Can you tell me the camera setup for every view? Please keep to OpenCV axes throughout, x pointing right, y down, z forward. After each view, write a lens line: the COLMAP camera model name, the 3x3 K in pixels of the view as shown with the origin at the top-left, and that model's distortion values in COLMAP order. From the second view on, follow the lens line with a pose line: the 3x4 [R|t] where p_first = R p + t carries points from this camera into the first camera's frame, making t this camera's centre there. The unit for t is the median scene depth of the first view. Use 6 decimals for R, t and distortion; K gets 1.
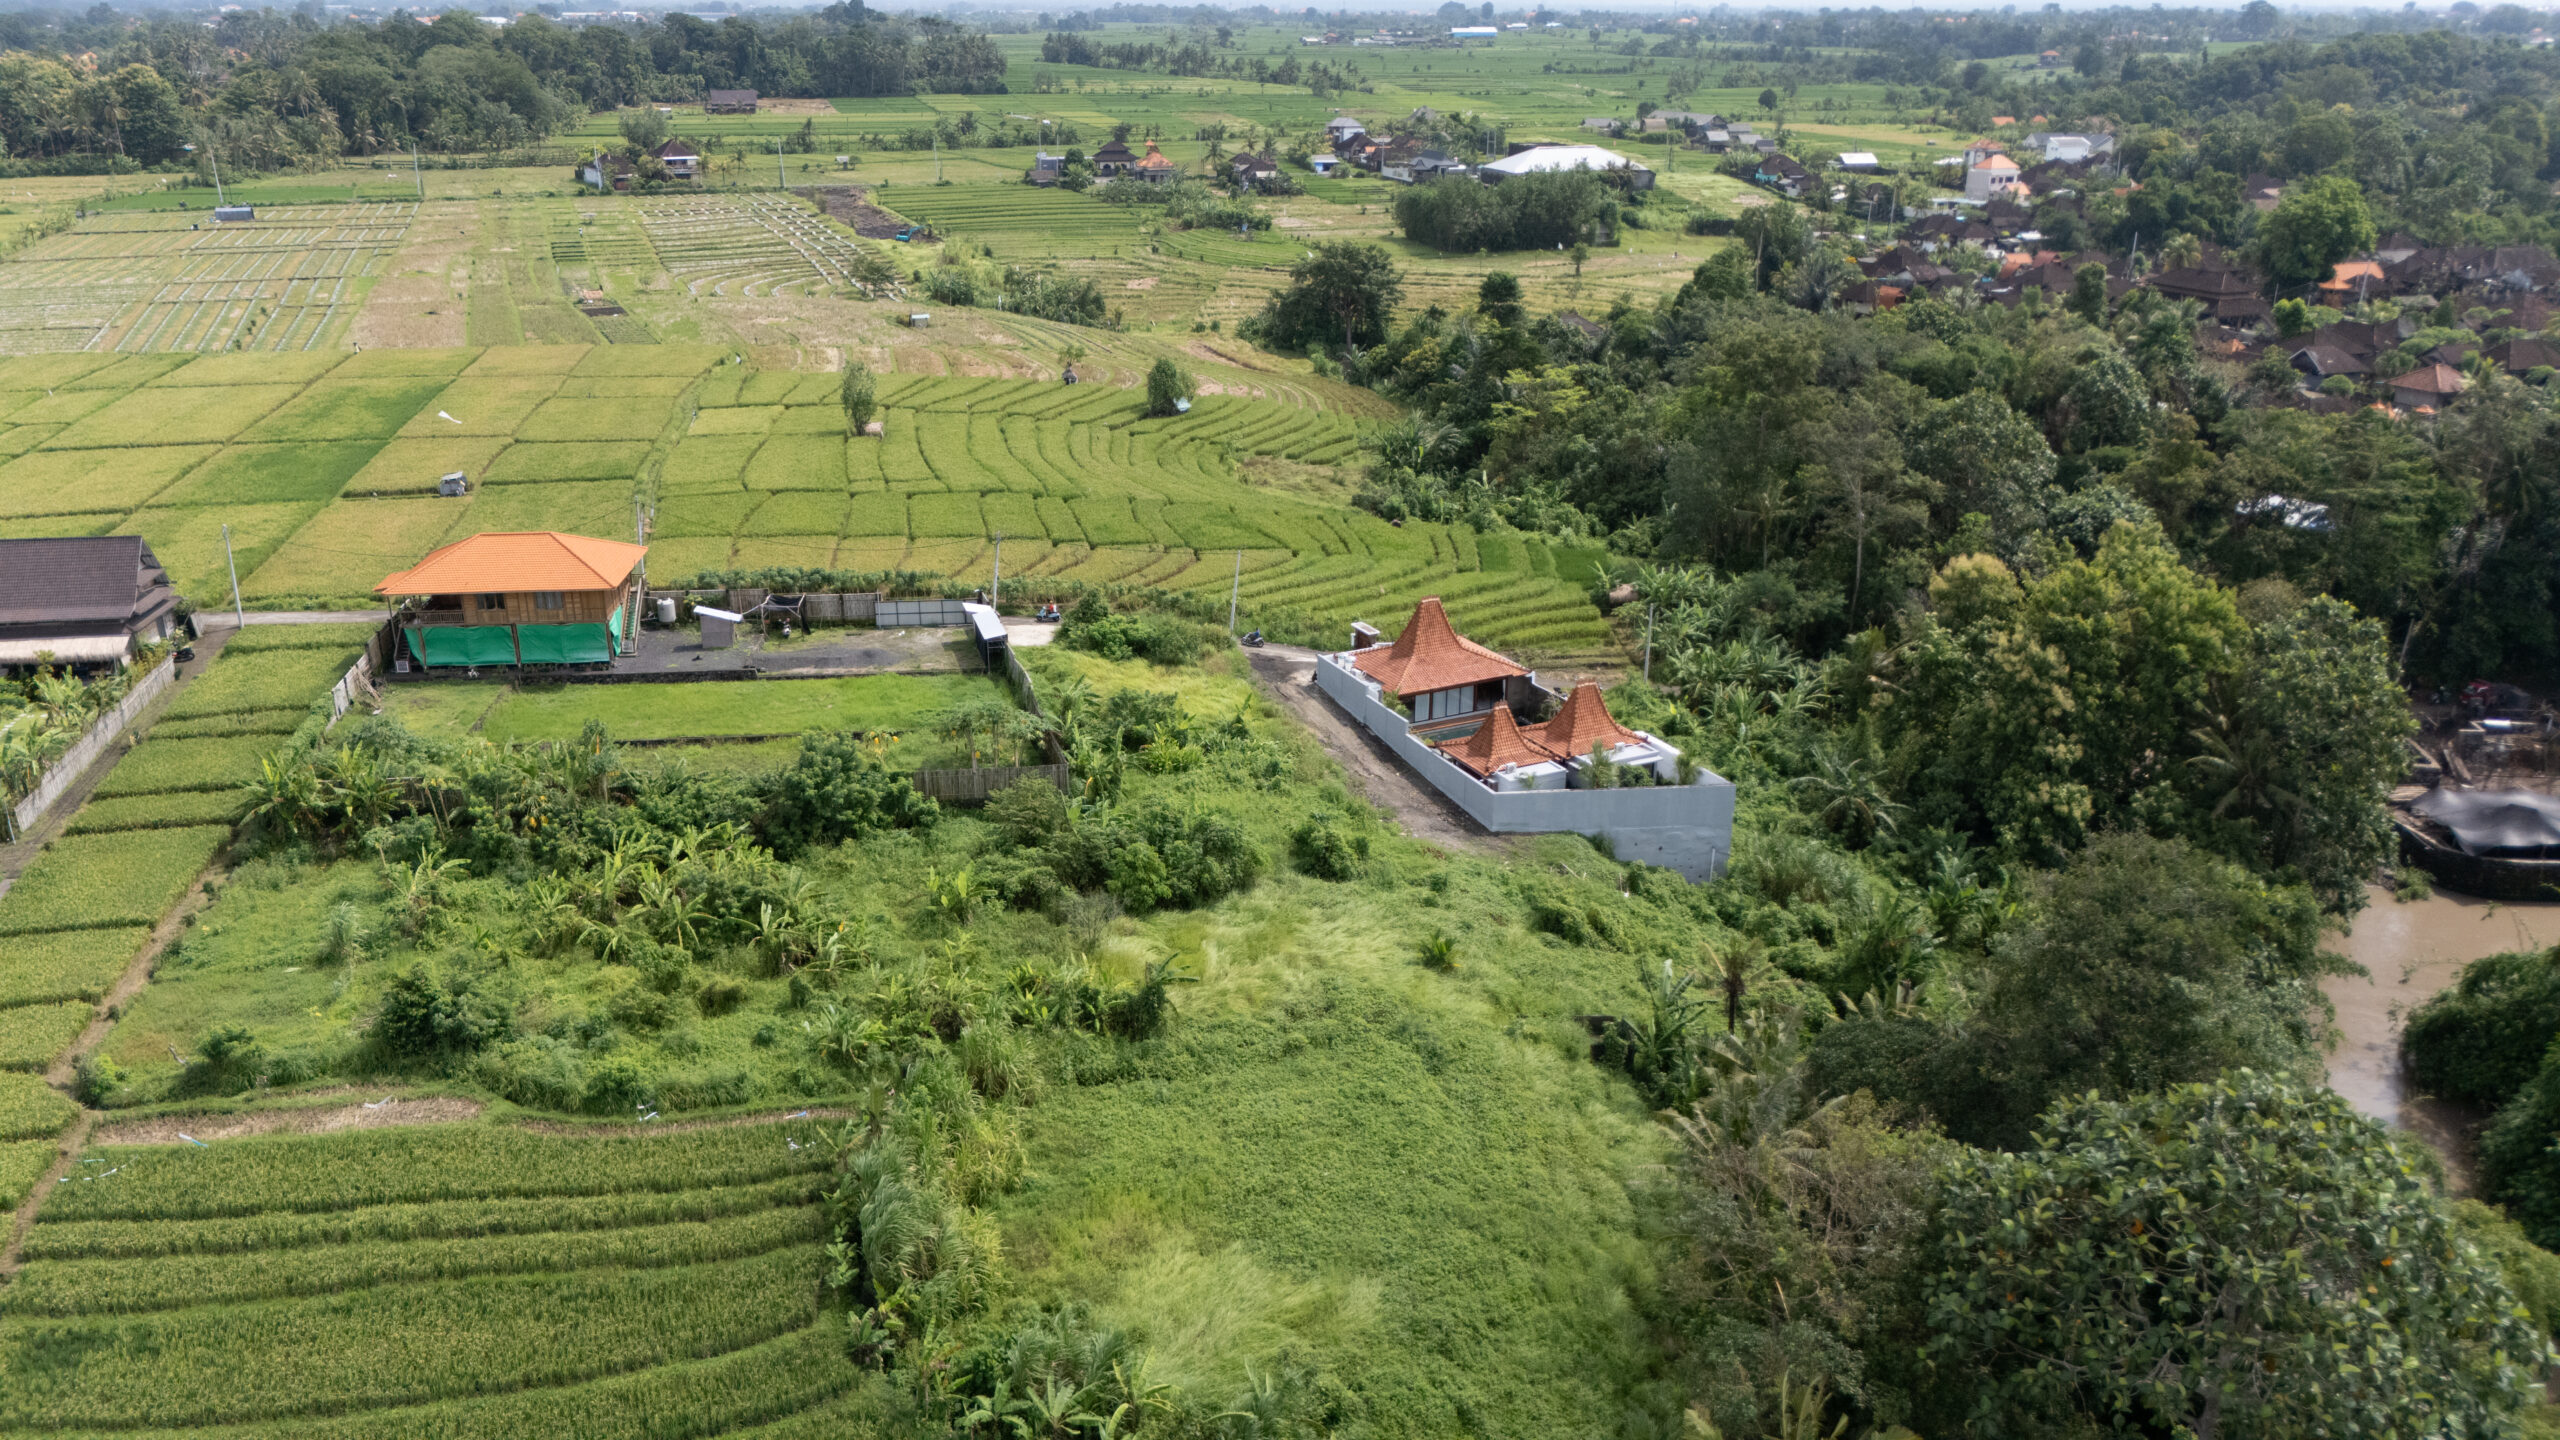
lens RADIAL K [[1901.6, 0, 1311.6], [0, 1901.6, 724.4], [0, 0, 1]] dist [0.095860, -0.087469]
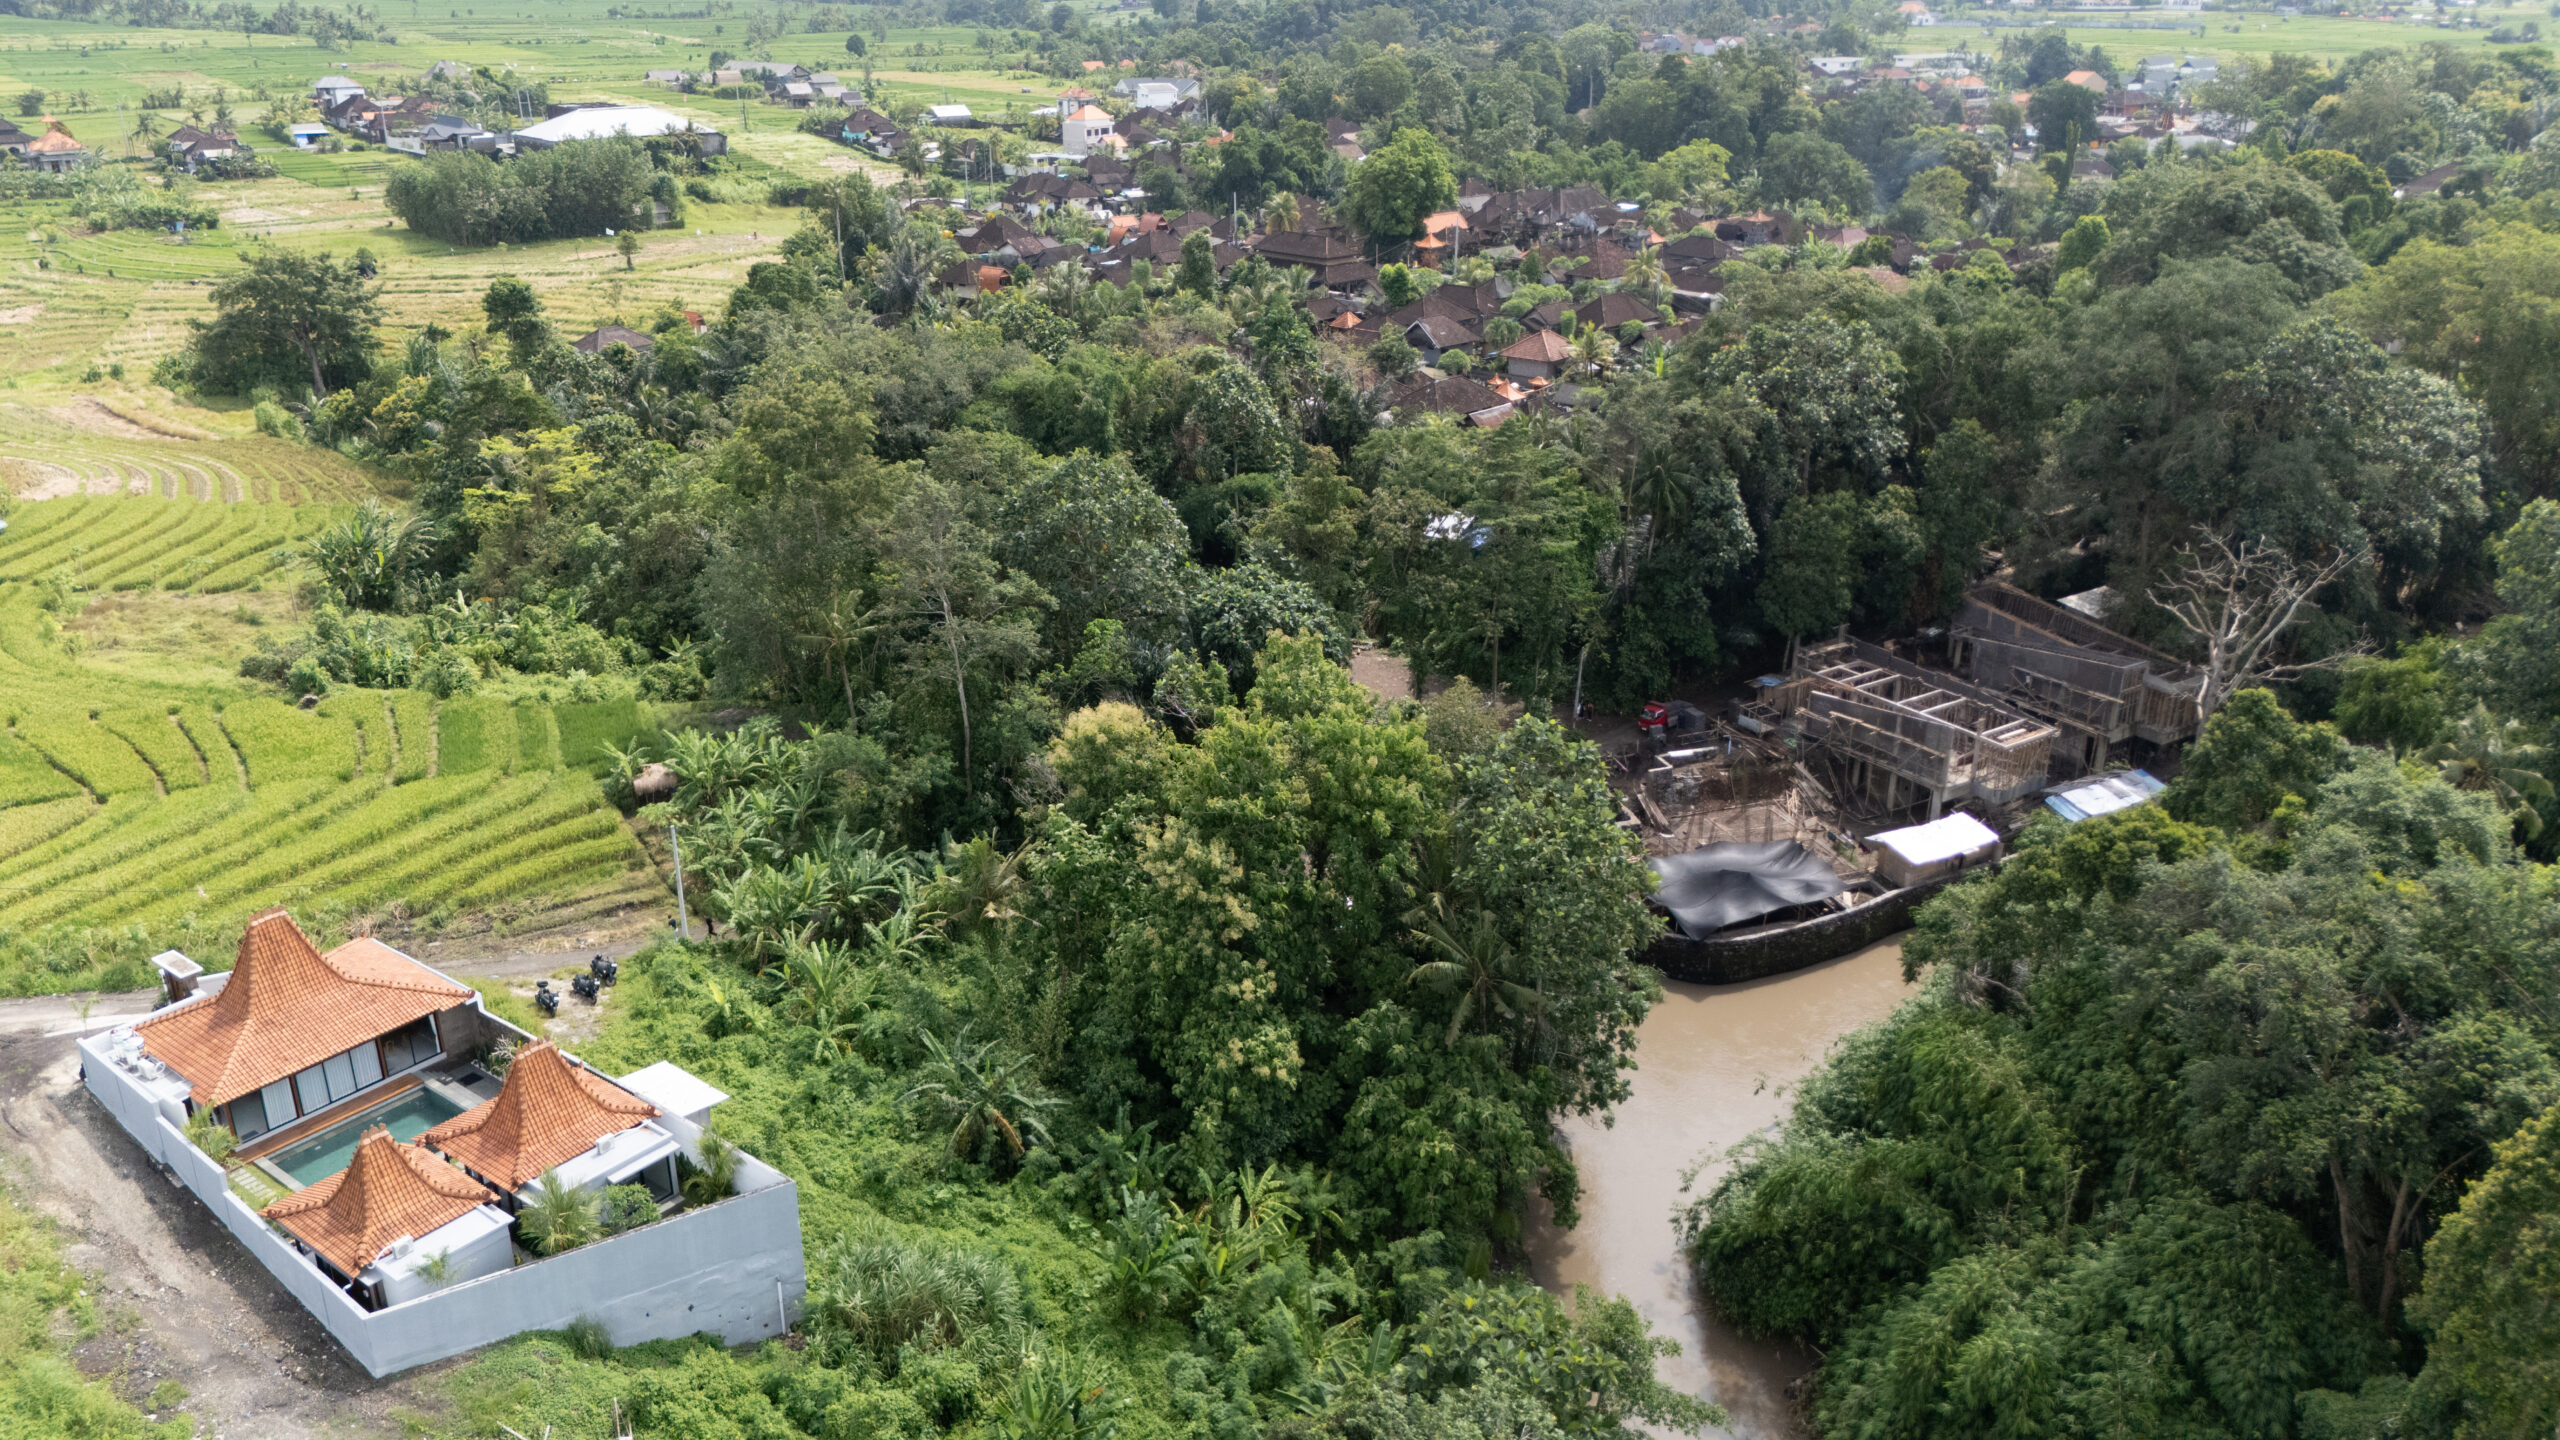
lens RADIAL K [[1882.8, 0, 1280.0], [0, 1882.8, 720.0], [0, 0, 1]] dist [0.080643, -0.071959]
pose [[0.913978, -0.160433, 0.372700, 0.064749], [0.149613, 0.987043, 0.057985, -0.053246], [-0.377174, 0.002764, 0.926138, 0.145781]]
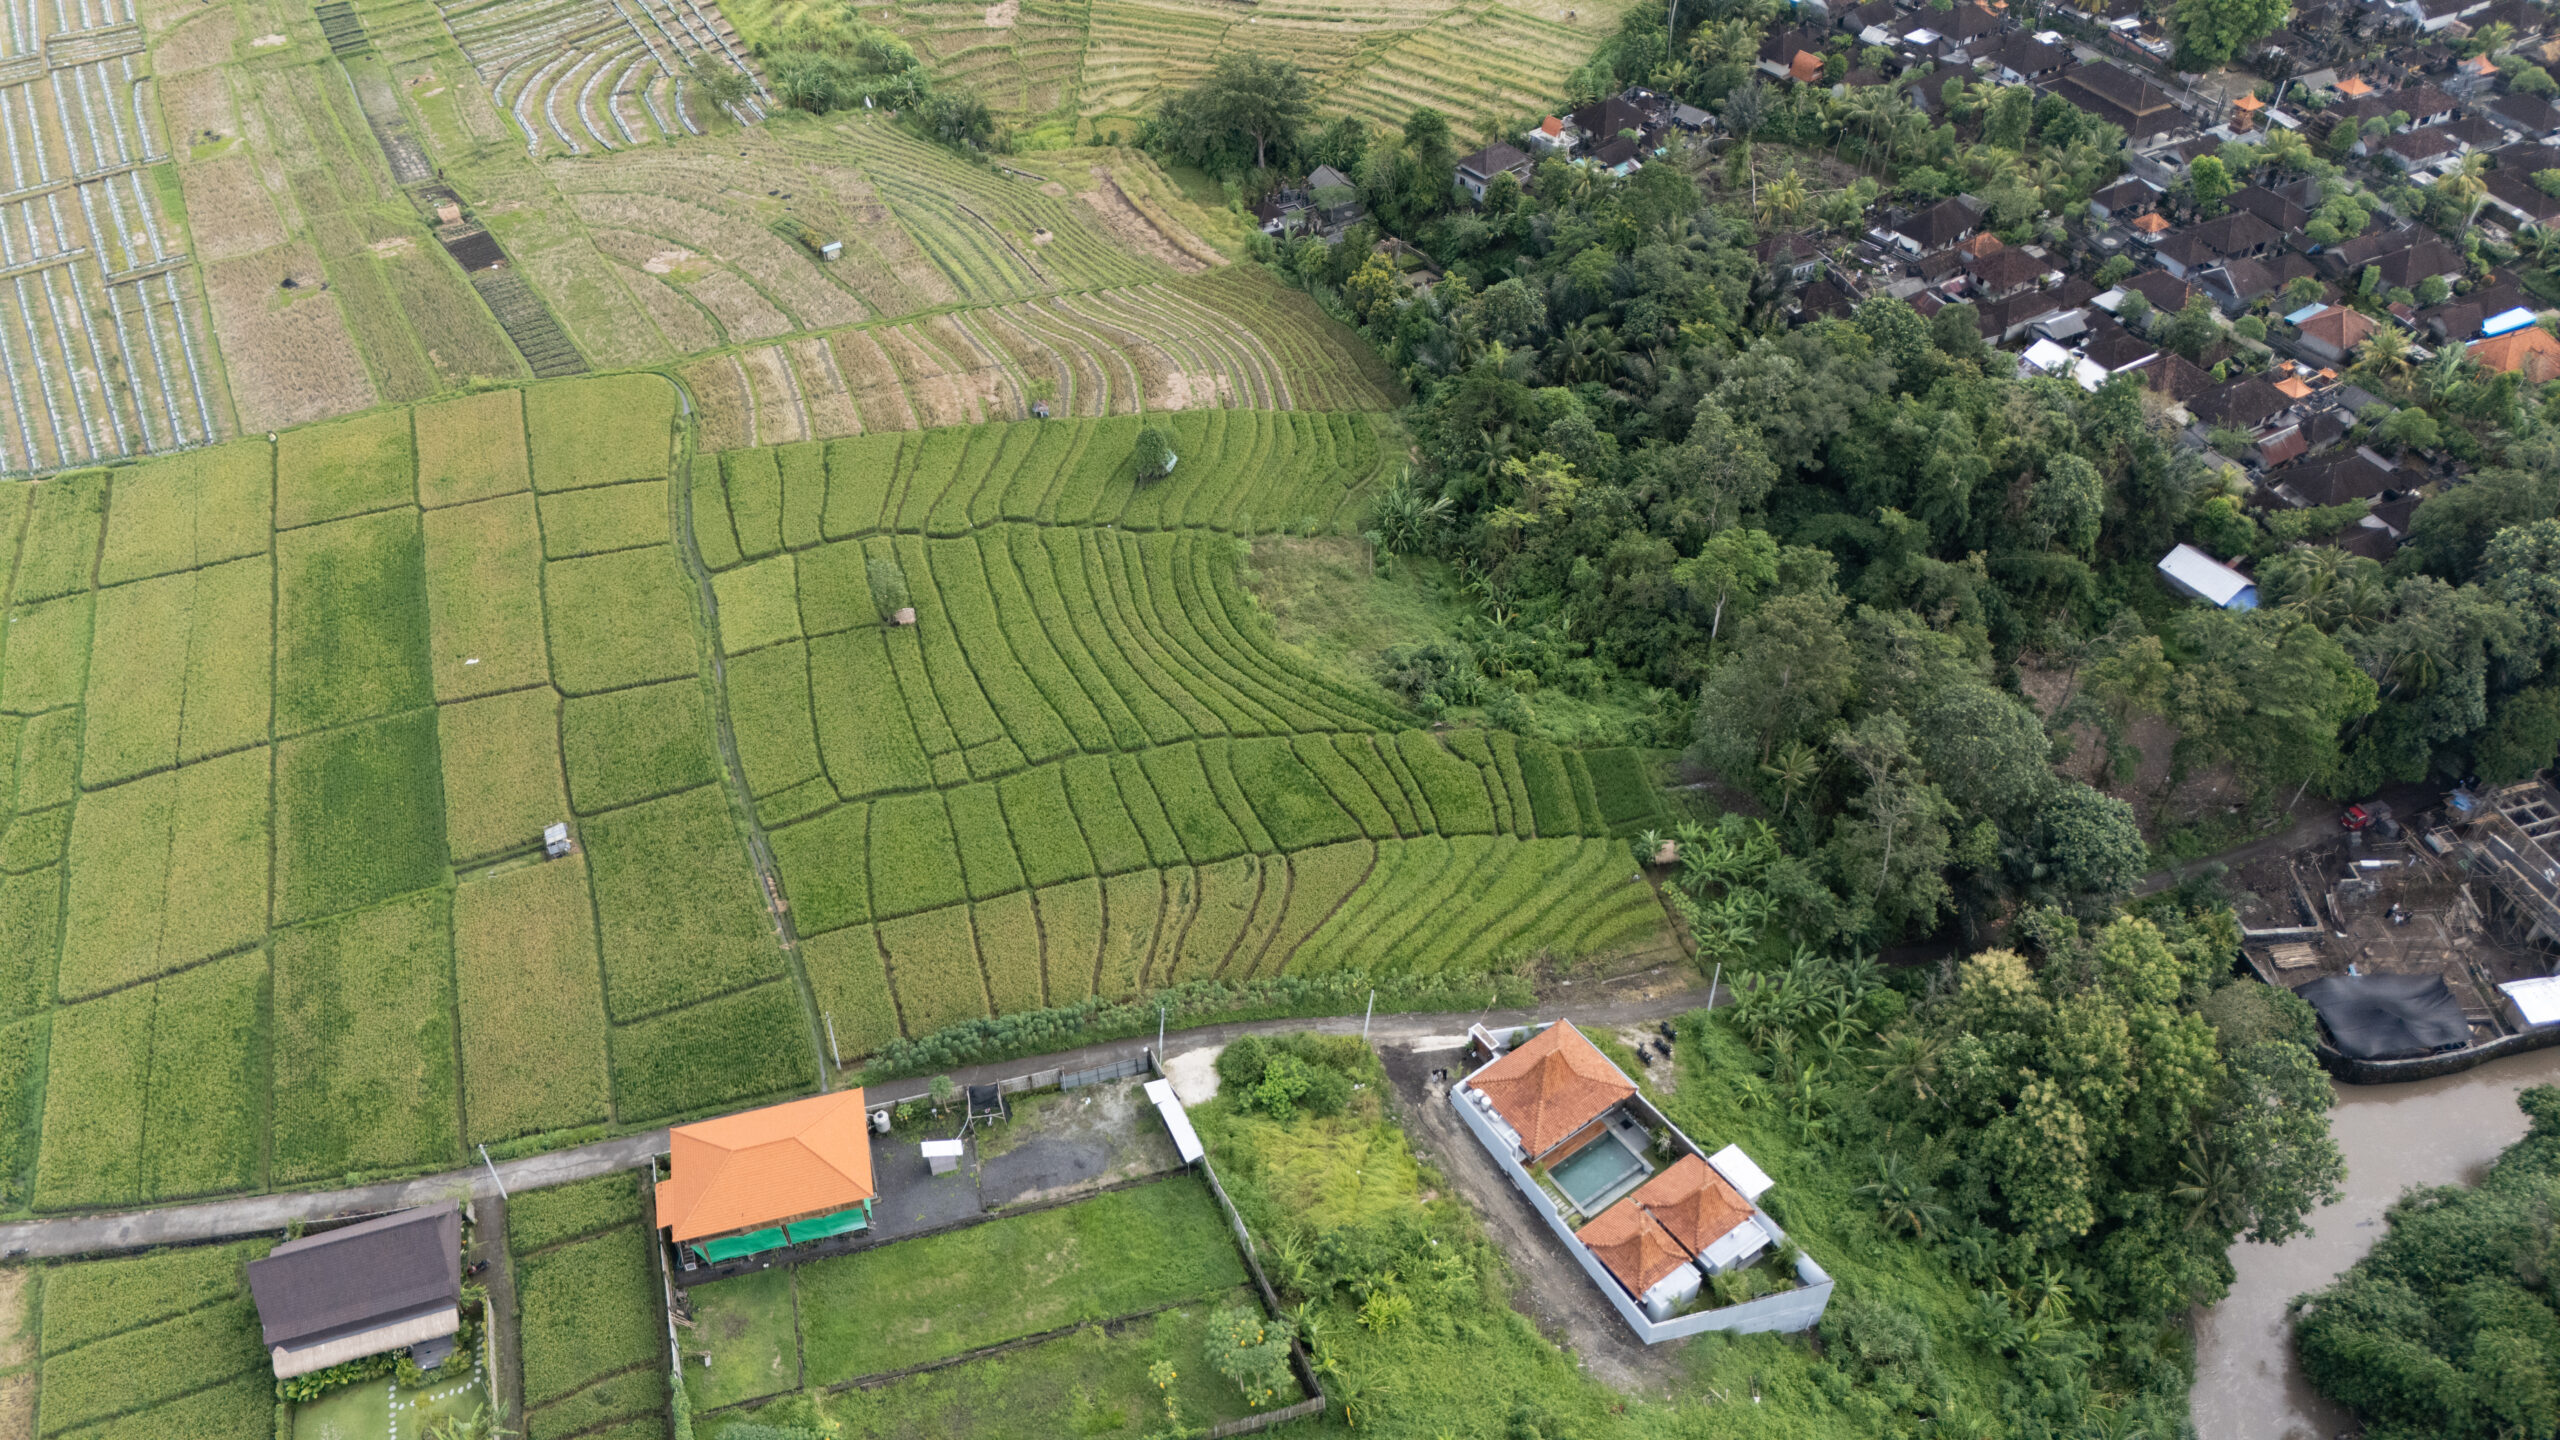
lens RADIAL K [[1882.8, 0, 1280.0], [0, 1882.8, 720.0], [0, 0, 1]] dist [0.080643, -0.071959]
pose [[0.991076, -0.096864, 0.091575, -0.086423], [0.052092, 0.913800, 0.402810, -0.332651], [-0.122700, -0.394445, 0.910691, 0.025253]]
